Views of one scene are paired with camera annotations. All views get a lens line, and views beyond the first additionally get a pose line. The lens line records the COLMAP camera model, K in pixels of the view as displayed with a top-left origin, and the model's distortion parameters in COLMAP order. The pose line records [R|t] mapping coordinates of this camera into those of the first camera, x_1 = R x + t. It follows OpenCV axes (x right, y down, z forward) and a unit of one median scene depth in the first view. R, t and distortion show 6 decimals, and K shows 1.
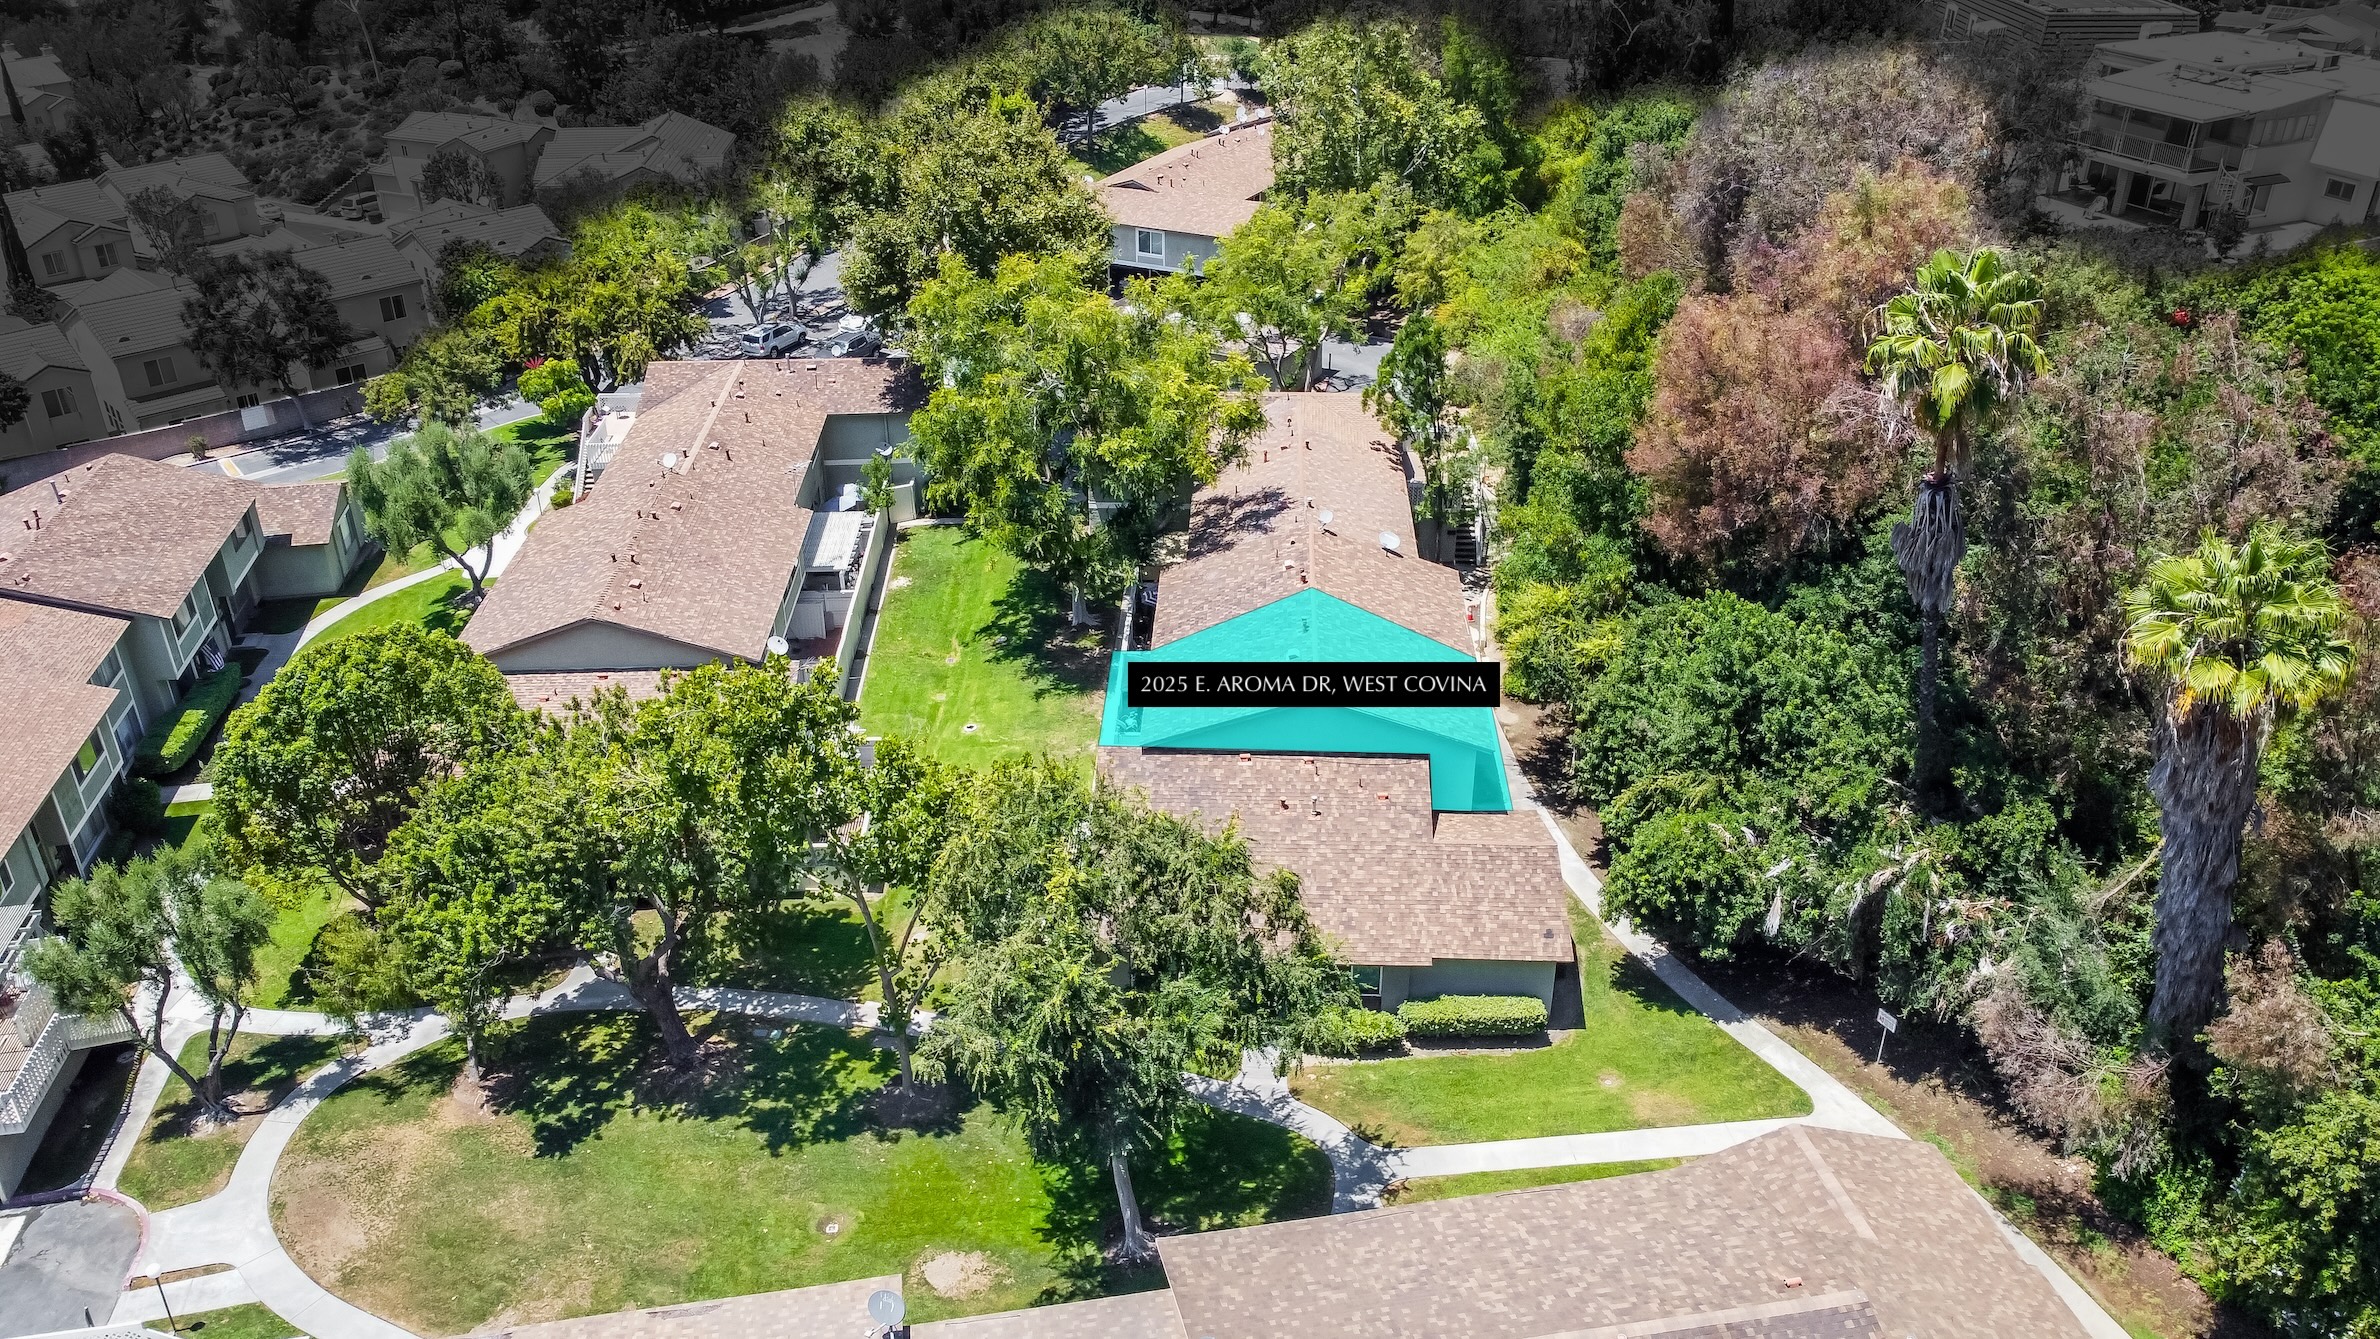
lens RADIAL K [[1753.3, 0, 1190.0], [0, 1753.3, 669.5], [0, 0, 1]] dist [-0.001439, -0.000963]
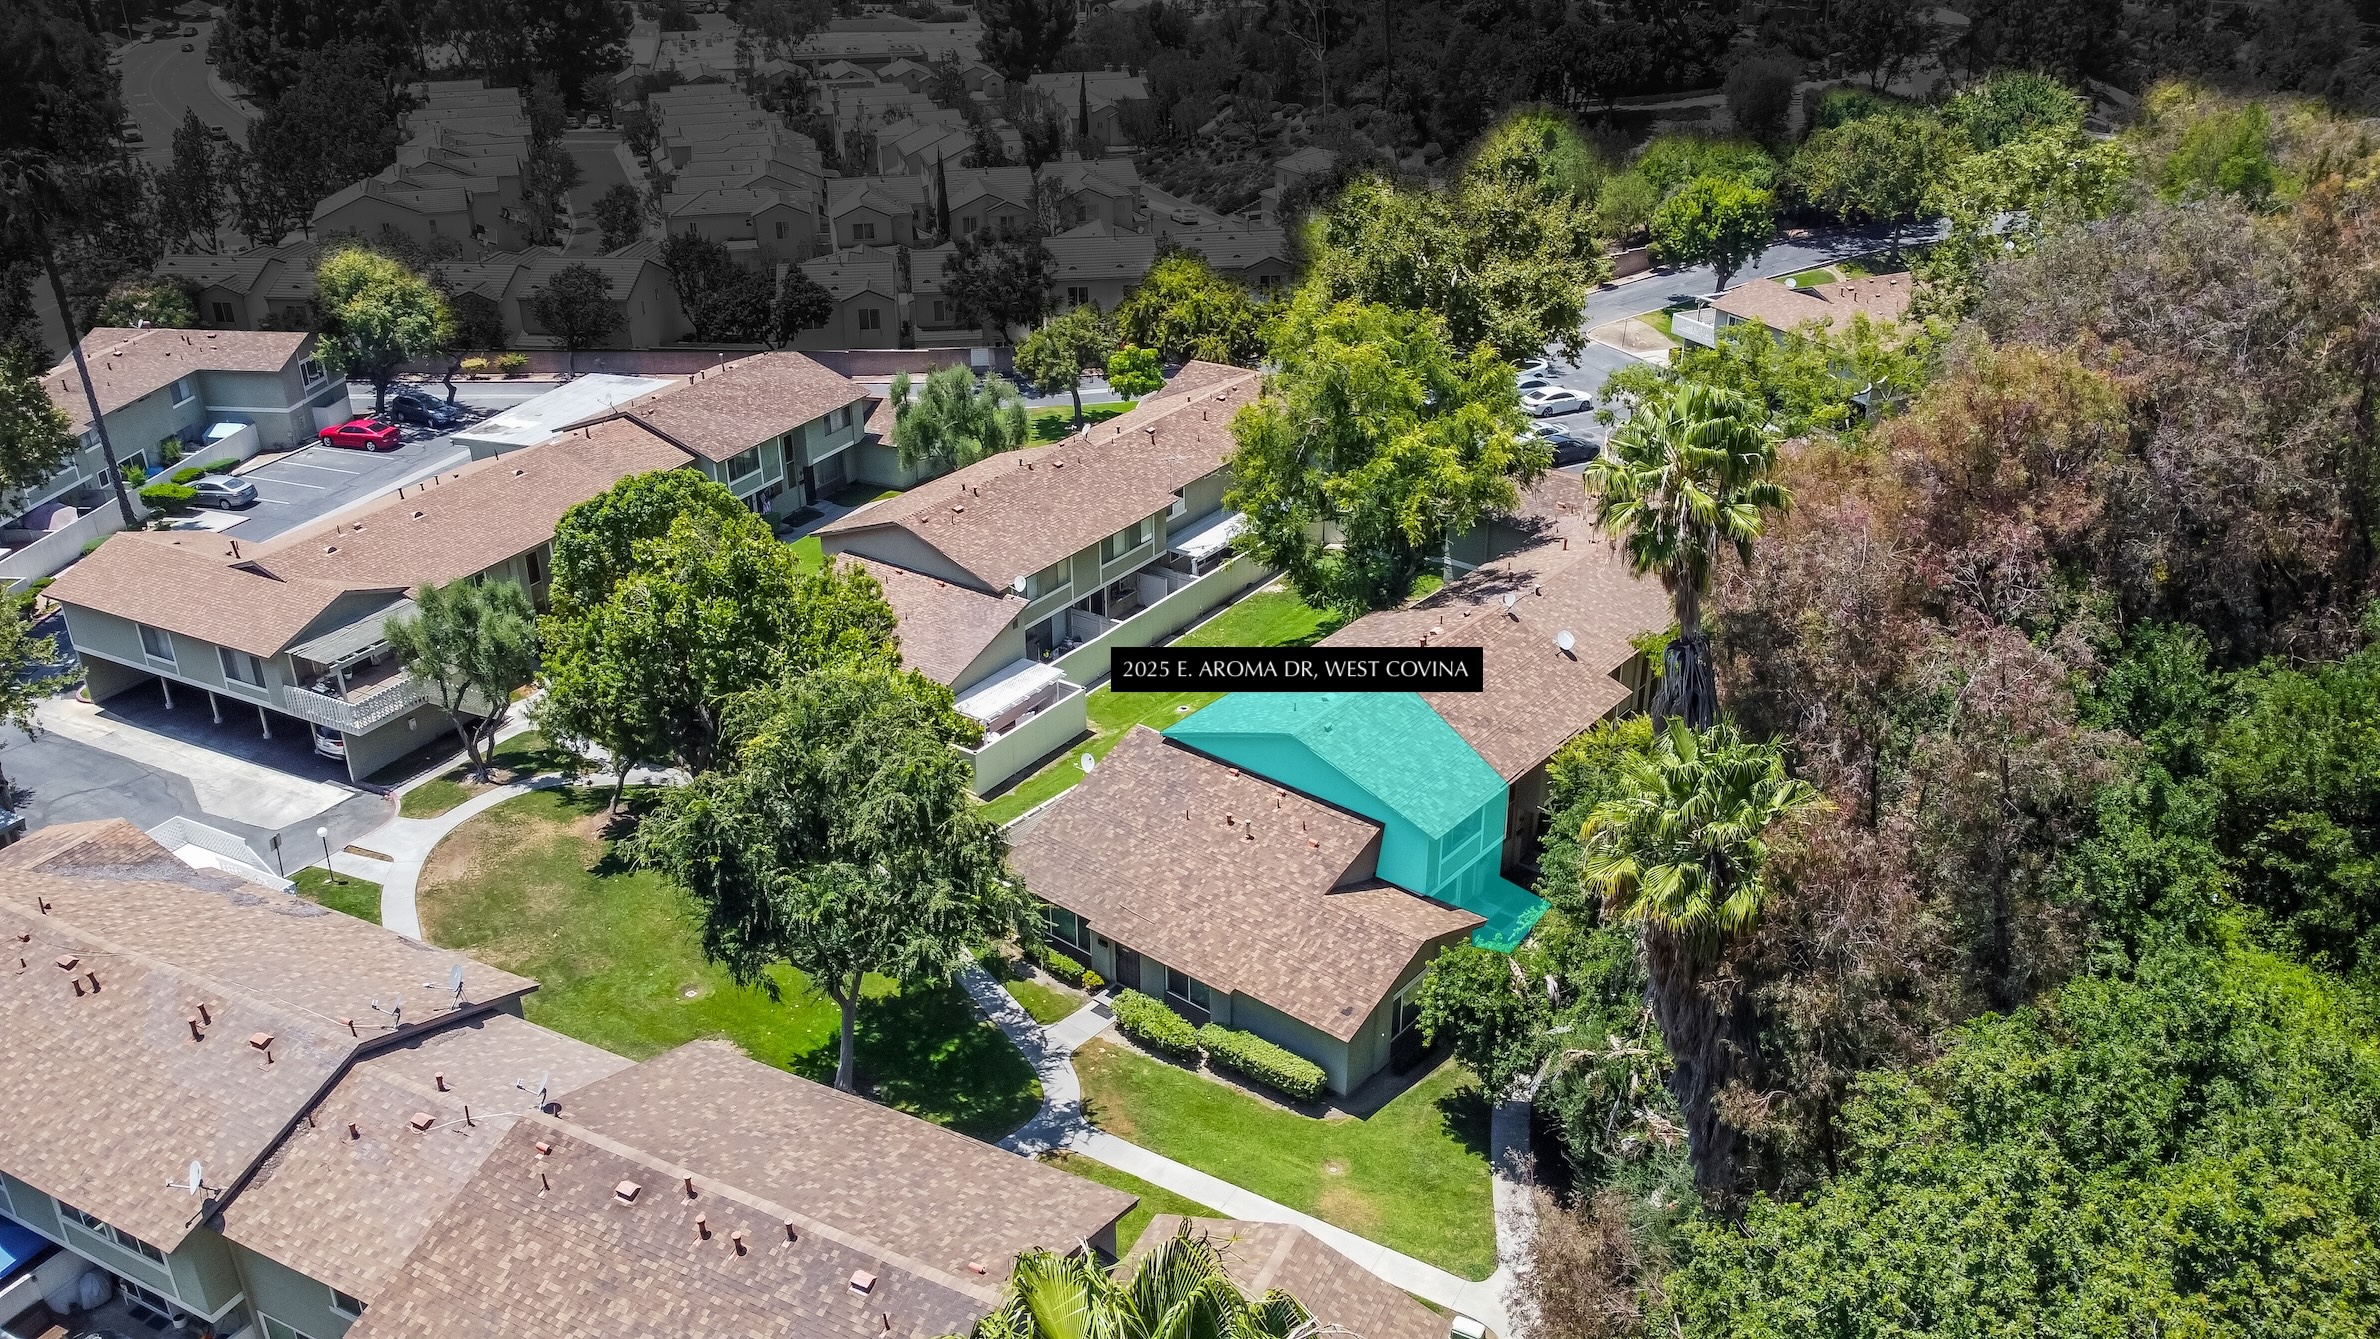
lens RADIAL K [[1753.3, 0, 1190.0], [0, 1753.3, 669.5], [0, 0, 1]] dist [-0.001439, -0.000963]
pose [[0.806283, 0.266876, -0.527905, 0.614150], [-0.290077, 0.956153, 0.040330, -0.048794], [0.515521, 0.120616, 0.848345, 0.090690]]
